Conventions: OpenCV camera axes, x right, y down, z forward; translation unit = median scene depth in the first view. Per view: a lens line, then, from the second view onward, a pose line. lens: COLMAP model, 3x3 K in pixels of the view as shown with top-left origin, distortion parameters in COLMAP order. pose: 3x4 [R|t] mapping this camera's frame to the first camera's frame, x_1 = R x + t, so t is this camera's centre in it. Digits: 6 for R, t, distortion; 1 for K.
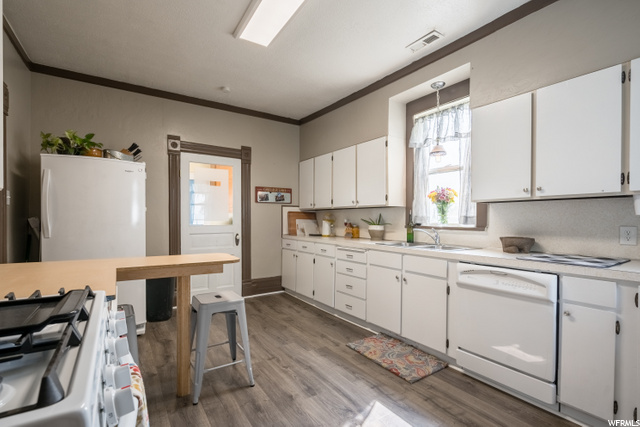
lens RADIAL K [[303.9, 0, 320.0], [0, 303.9, 213.5], [0, 0, 1]] dist [0.000103, 0.000421]
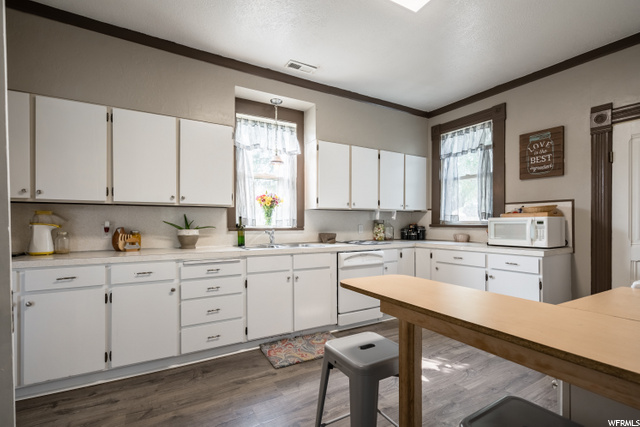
lens RADIAL K [[303.9, 0, 320.0], [0, 303.9, 213.5], [0, 0, 1]] dist [0.000103, 0.000421]
pose [[0.049325, 0.021691, 0.998547, -0.672762], [-0.020847, 0.999569, -0.020683, 0.009077], [-0.998565, -0.019797, 0.049756, 0.732036]]
